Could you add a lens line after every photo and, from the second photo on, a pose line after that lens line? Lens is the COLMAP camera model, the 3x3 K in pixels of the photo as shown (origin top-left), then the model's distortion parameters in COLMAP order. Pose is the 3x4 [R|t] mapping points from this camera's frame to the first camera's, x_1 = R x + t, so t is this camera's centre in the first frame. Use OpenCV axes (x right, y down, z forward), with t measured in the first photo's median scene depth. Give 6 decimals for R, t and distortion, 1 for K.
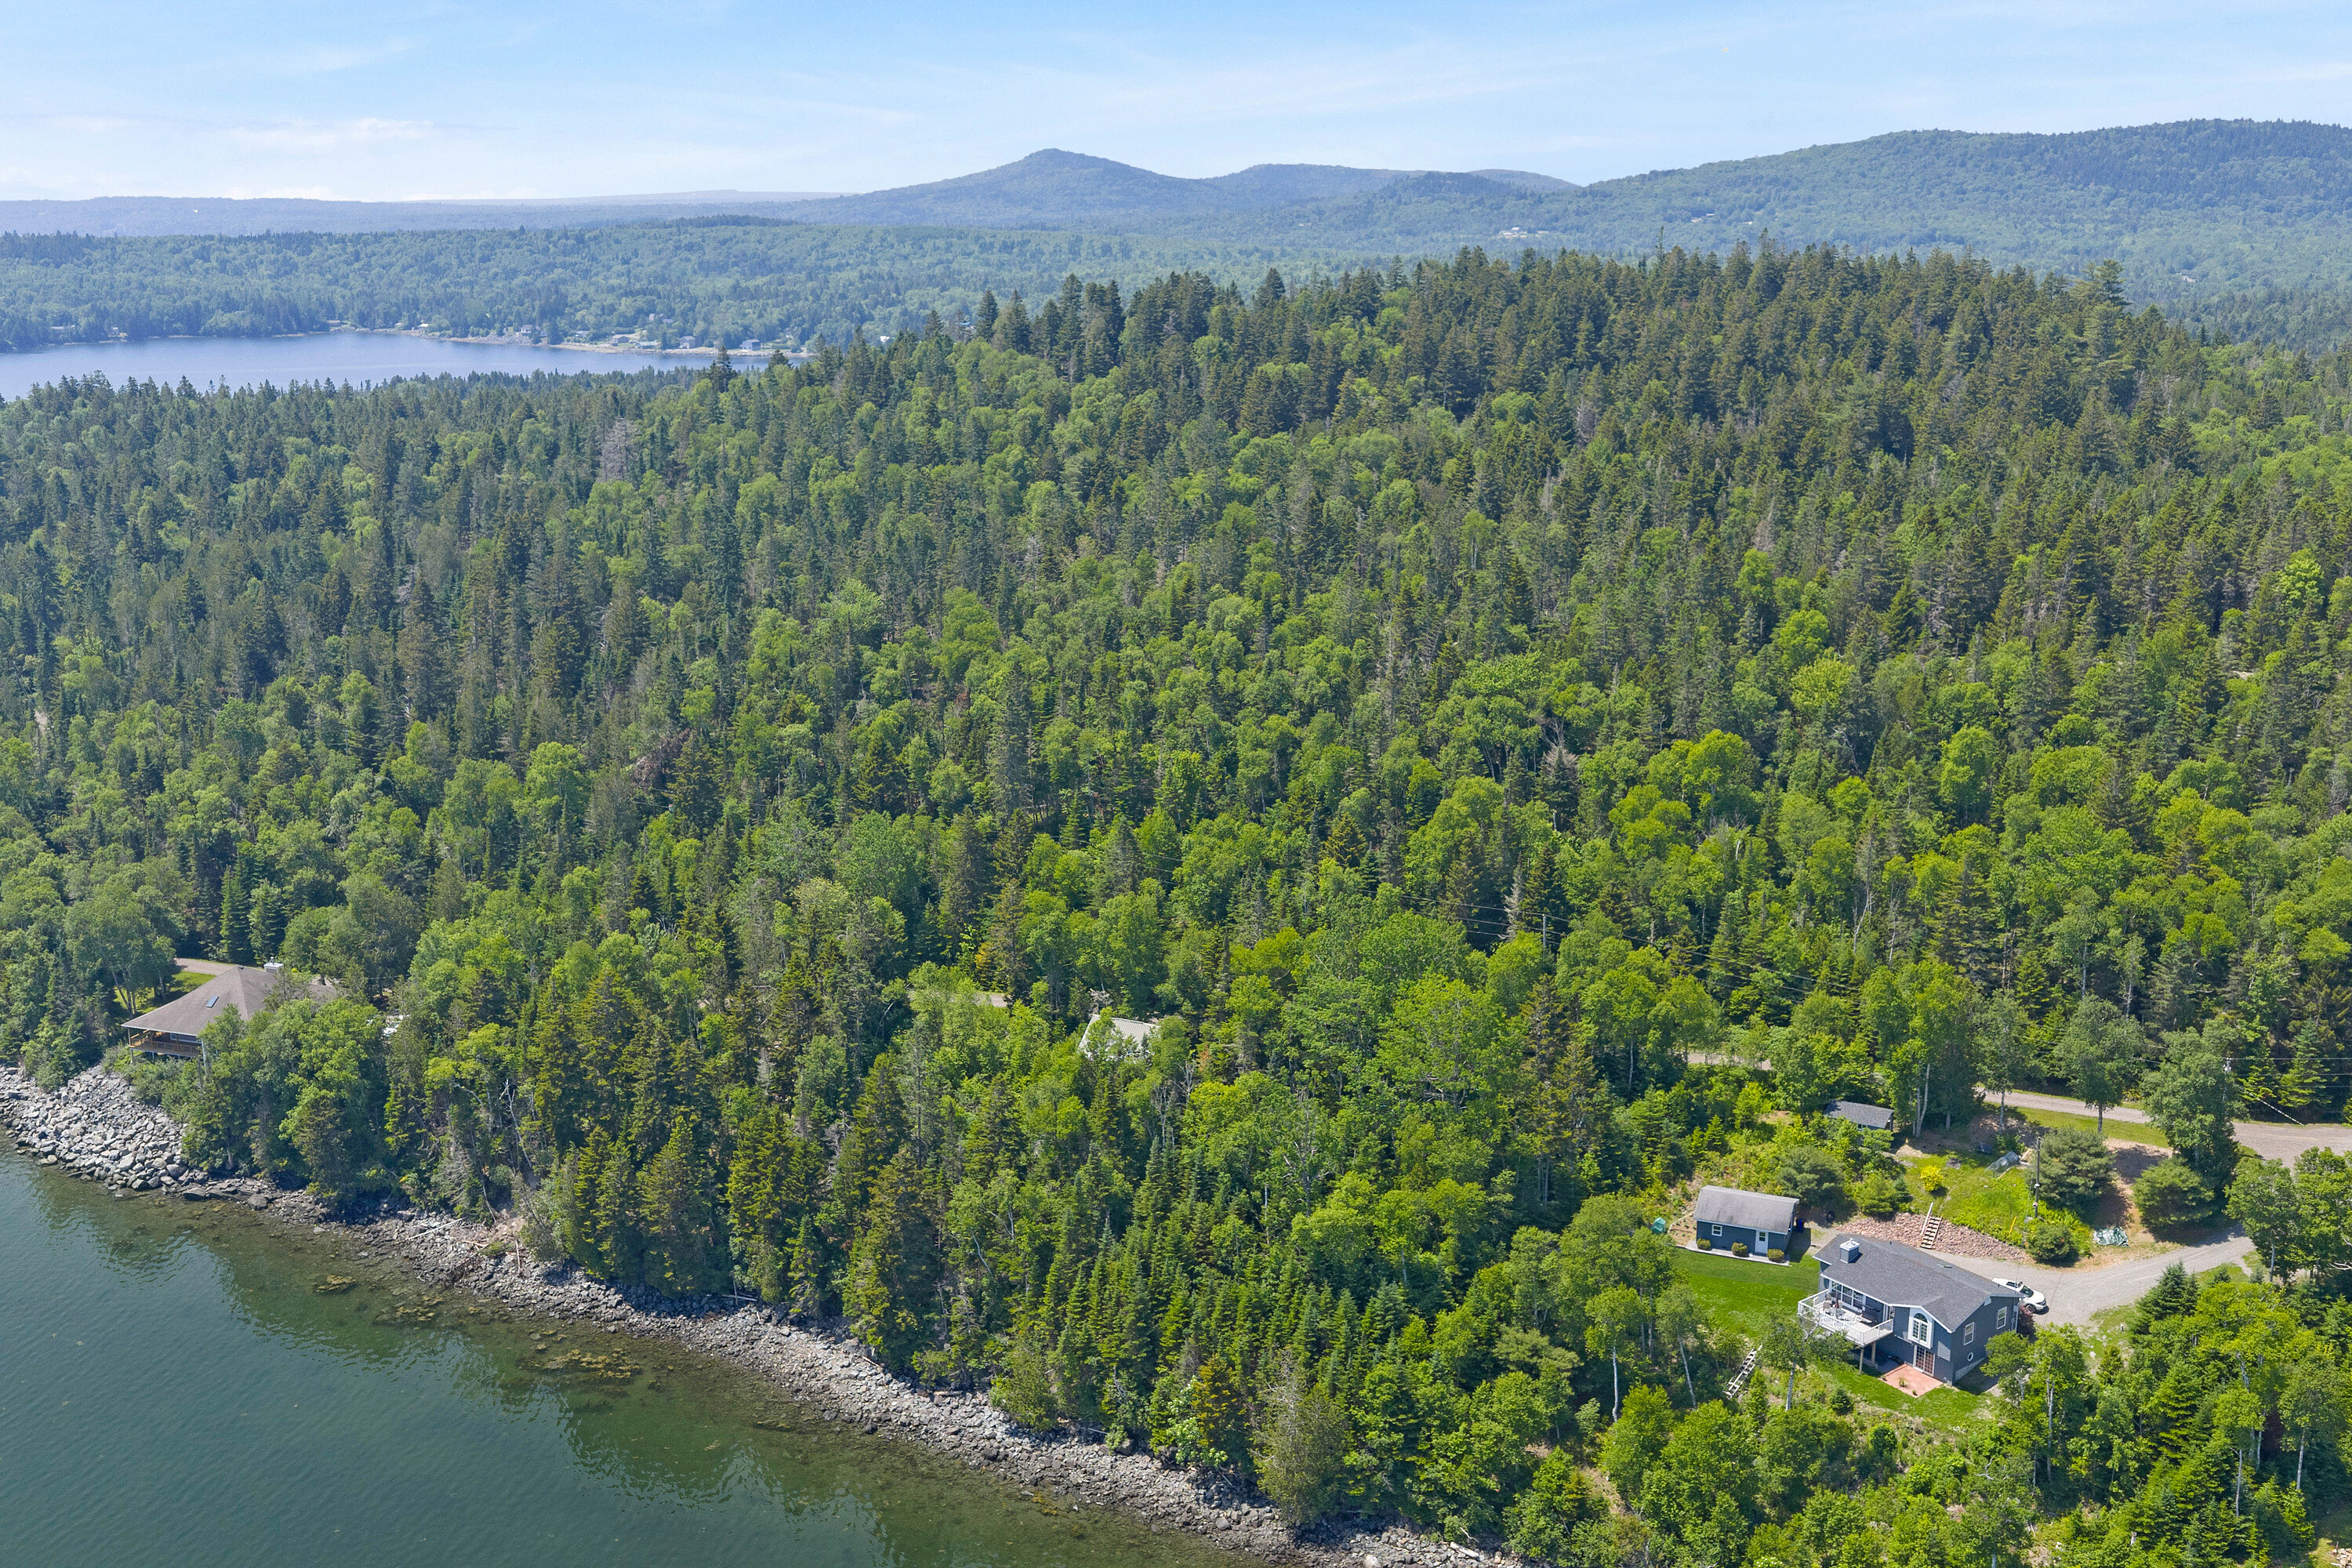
lens RADIAL K [[2298.5, 0, 1176.0], [0, 2298.5, 784.0], [0, 0, 1]] dist [0.013904, -0.007738]
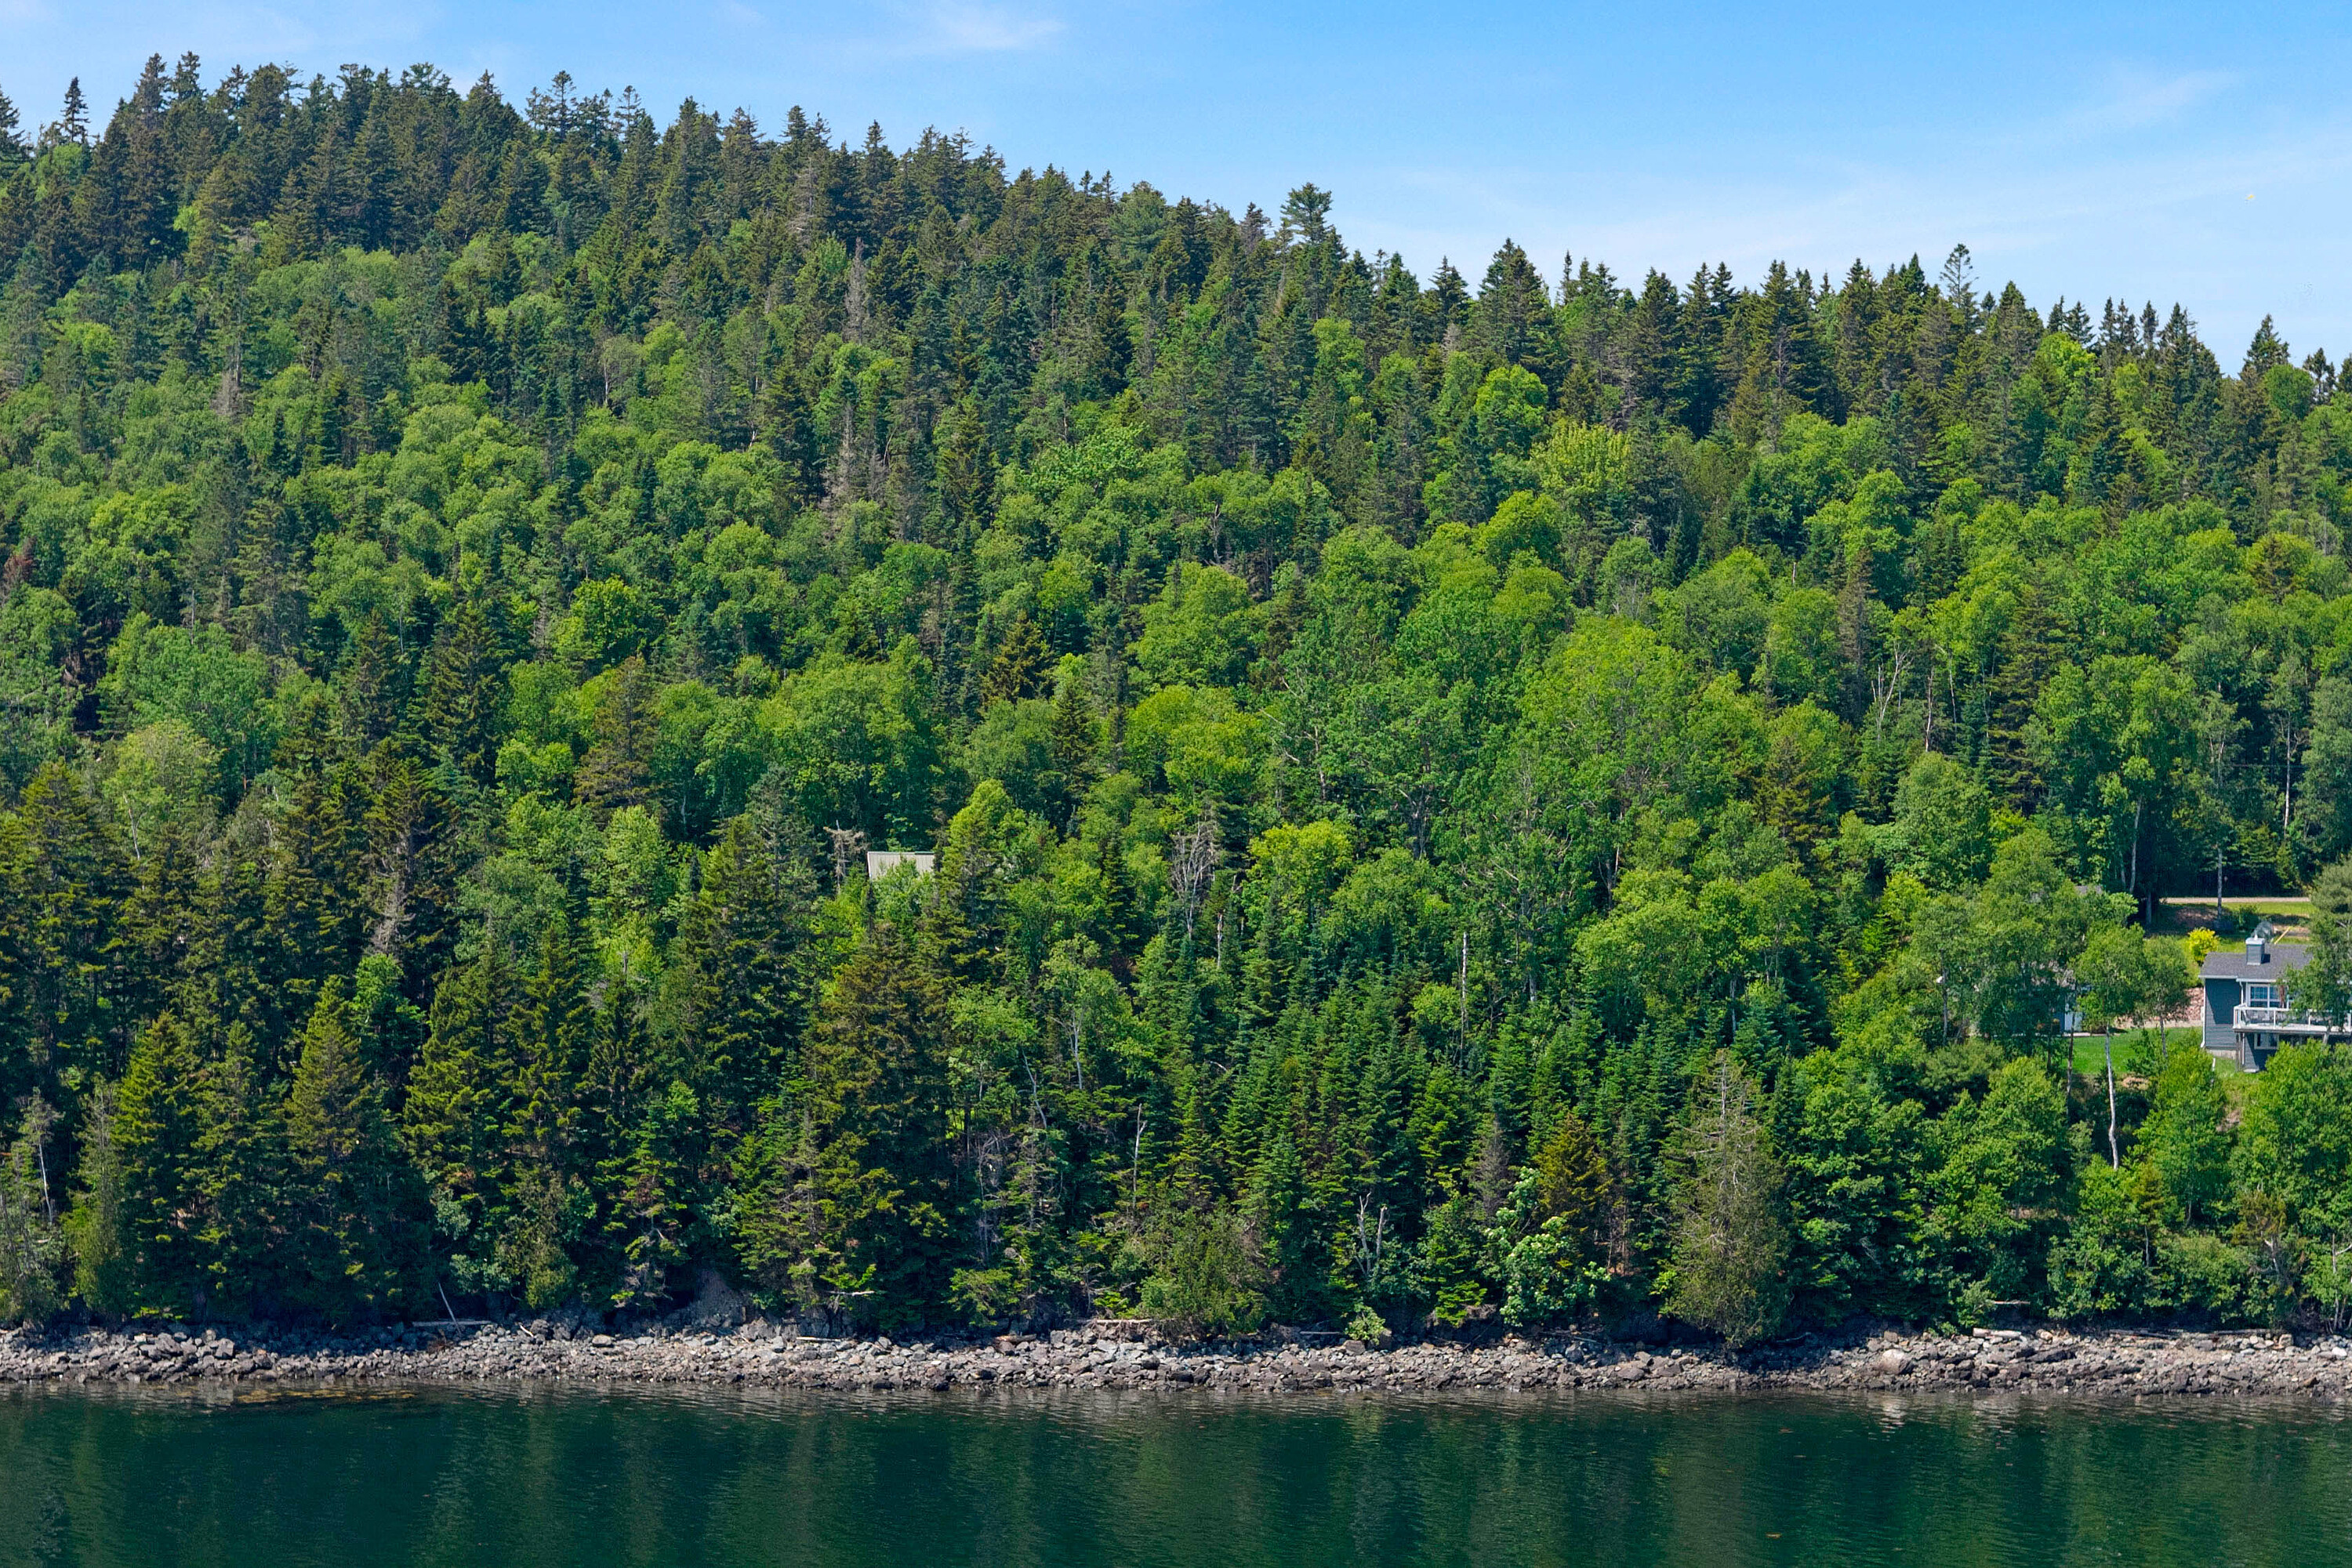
lens RADIAL K [[5618.7, 0, 1167.3], [0, 5618.7, 698.3], [0, 0, 1]] dist [-0.236937, 0.605988]
pose [[0.827136, 0.009562, 0.561920, -0.874425], [0.126064, 0.971219, -0.202091, 0.411435], [-0.547681, 0.237995, 0.802125, -0.157314]]
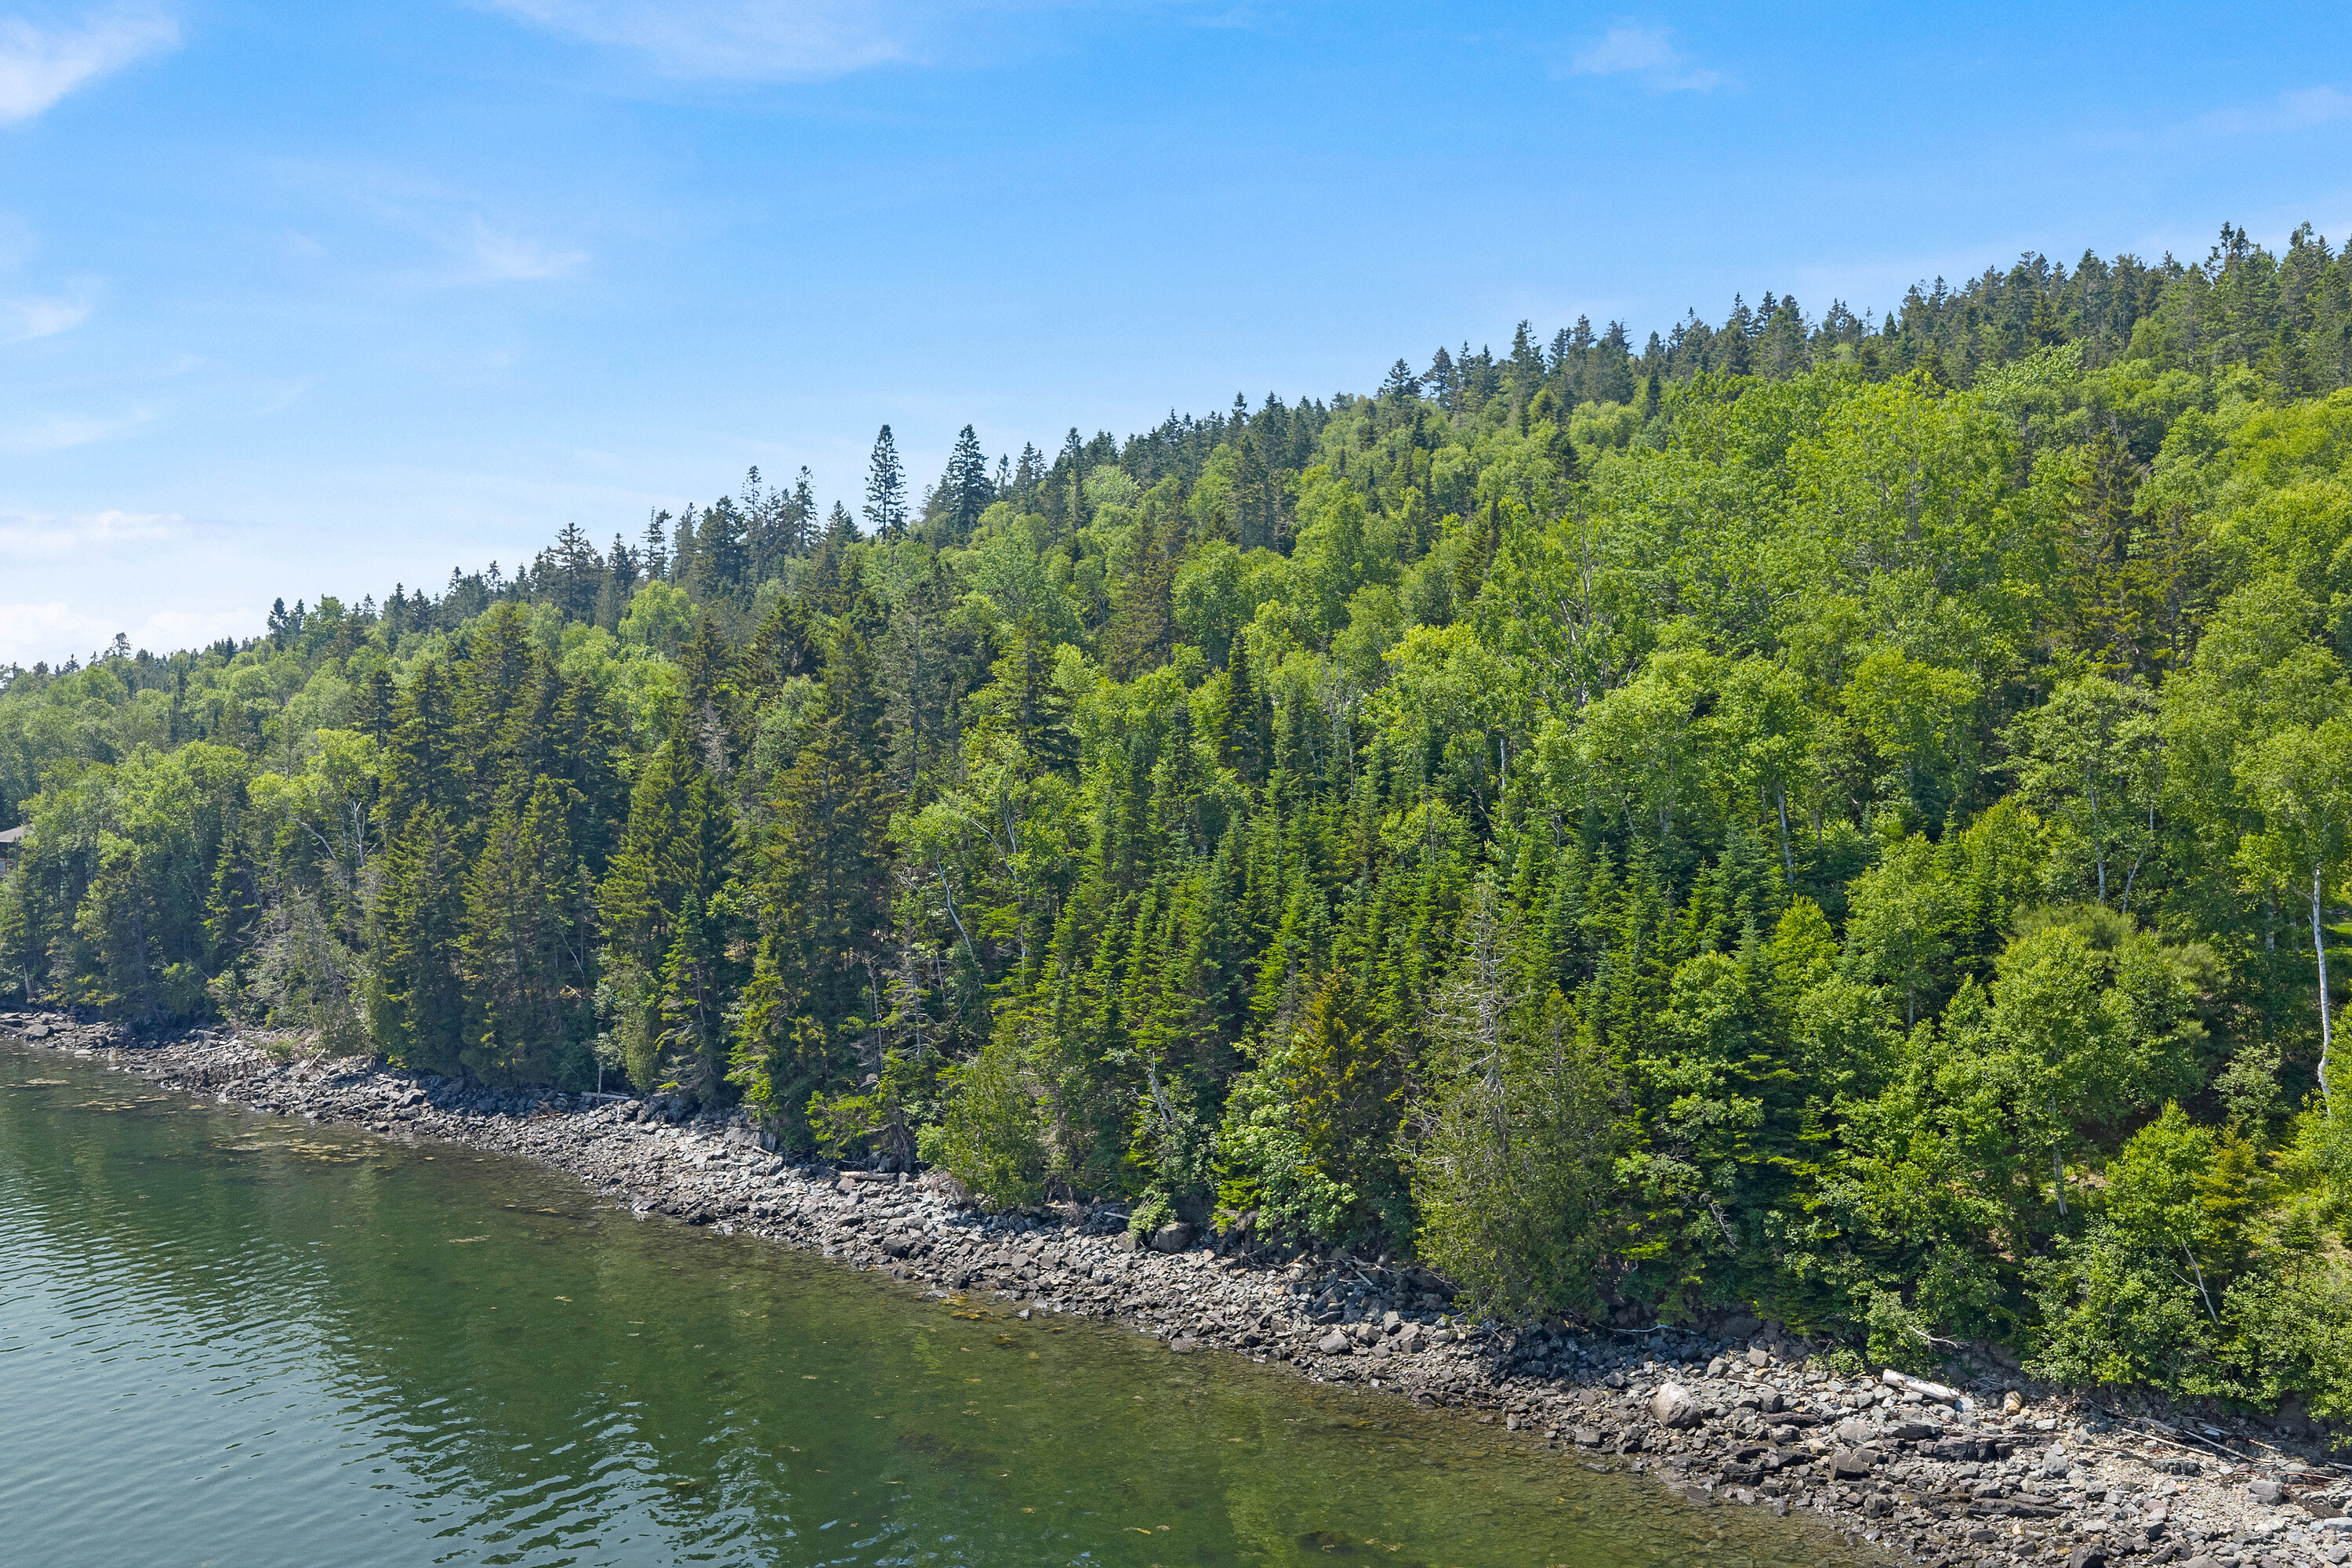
lens RADIAL K [[2298.5, 0, 1176.0], [0, 2298.5, 784.0], [0, 0, 1]] dist [0.013904, -0.007738]
pose [[0.975759, 0.013311, -0.218441, 0.079800], [-0.063752, 0.972147, -0.225533, 0.303918], [0.209355, 0.233992, 0.949430, 0.537717]]
